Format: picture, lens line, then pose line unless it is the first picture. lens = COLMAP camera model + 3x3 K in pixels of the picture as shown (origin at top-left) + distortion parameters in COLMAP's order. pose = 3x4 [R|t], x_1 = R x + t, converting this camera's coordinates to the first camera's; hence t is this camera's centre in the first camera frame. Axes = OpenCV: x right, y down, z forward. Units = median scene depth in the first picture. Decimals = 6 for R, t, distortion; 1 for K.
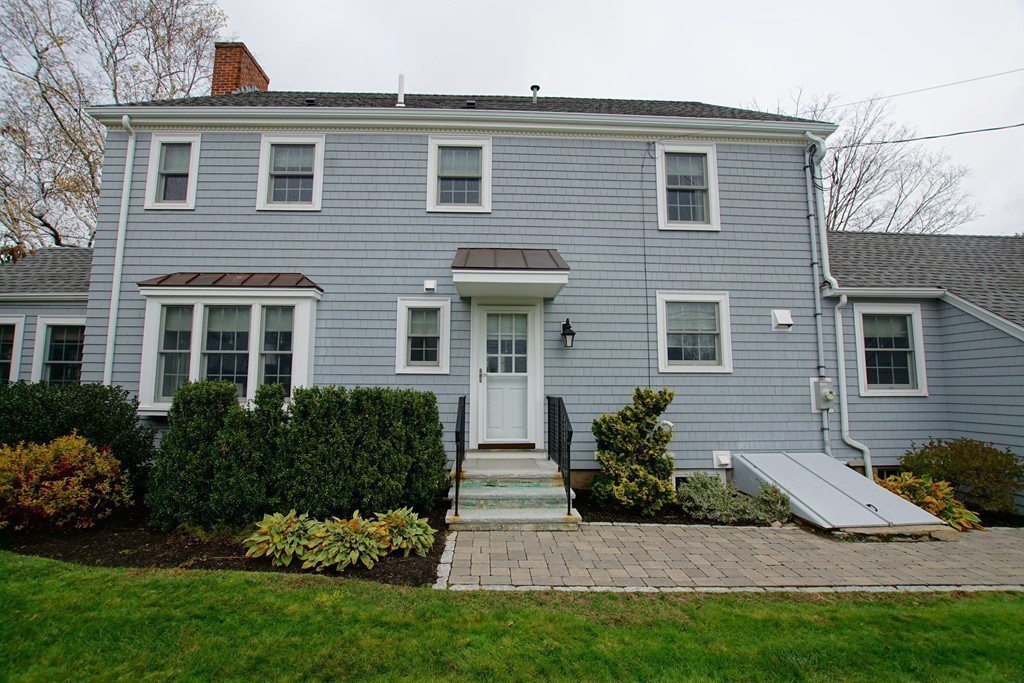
lens RADIAL K [[452.9, 0, 504.4], [0, 452.9, 342.0], [0, 0, 1]] dist [-0.032862, 0.003943]
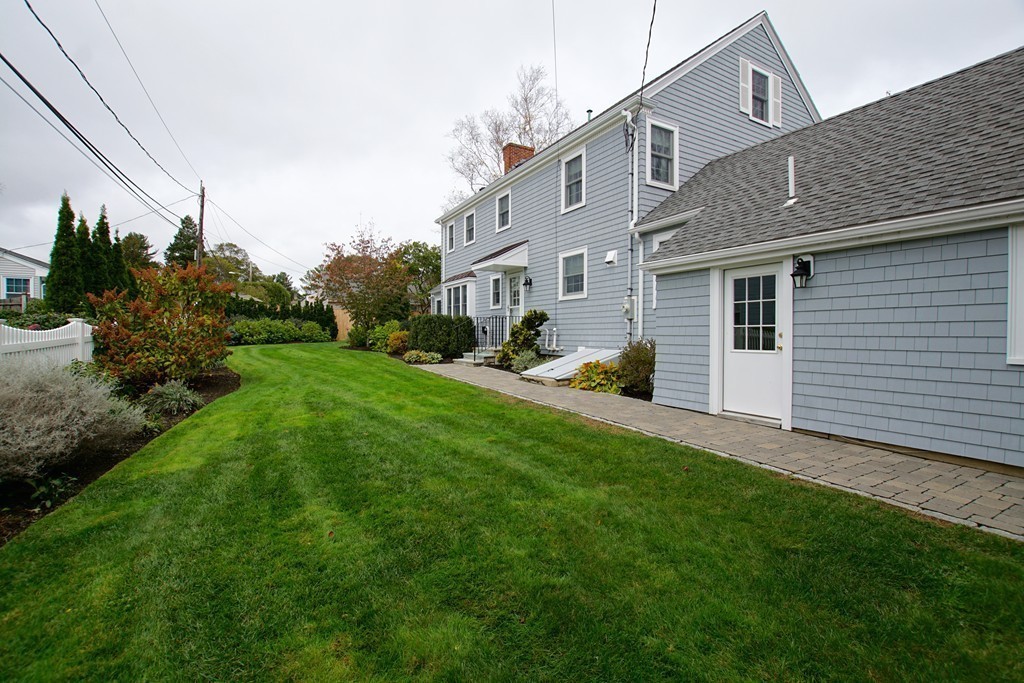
lens RADIAL K [[452.9, 0, 505.4], [0, 452.9, 342.8], [0, 0, 1]] dist [-0.032862, 0.003943]
pose [[0.443761, 0.011529, -0.896071, 2.041338], [0.092451, 0.993993, 0.058573, 0.120631], [0.891364, -0.108835, 0.440029, 0.033757]]
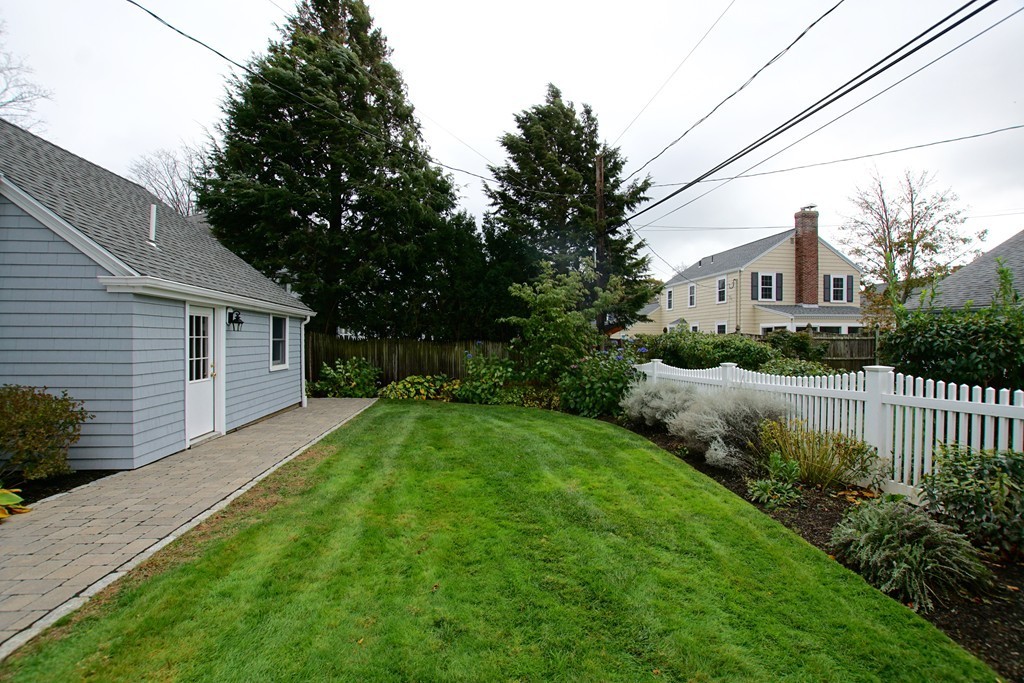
lens RADIAL K [[452.9, 0, 507.1], [0, 452.9, 339.6], [0, 0, 1]] dist [-0.032862, 0.003943]
pose [[-0.074020, -0.013876, 0.997160, 0.297675], [-0.108073, 0.994126, 0.005811, 0.057350], [-0.991383, -0.107336, -0.075085, 0.269951]]
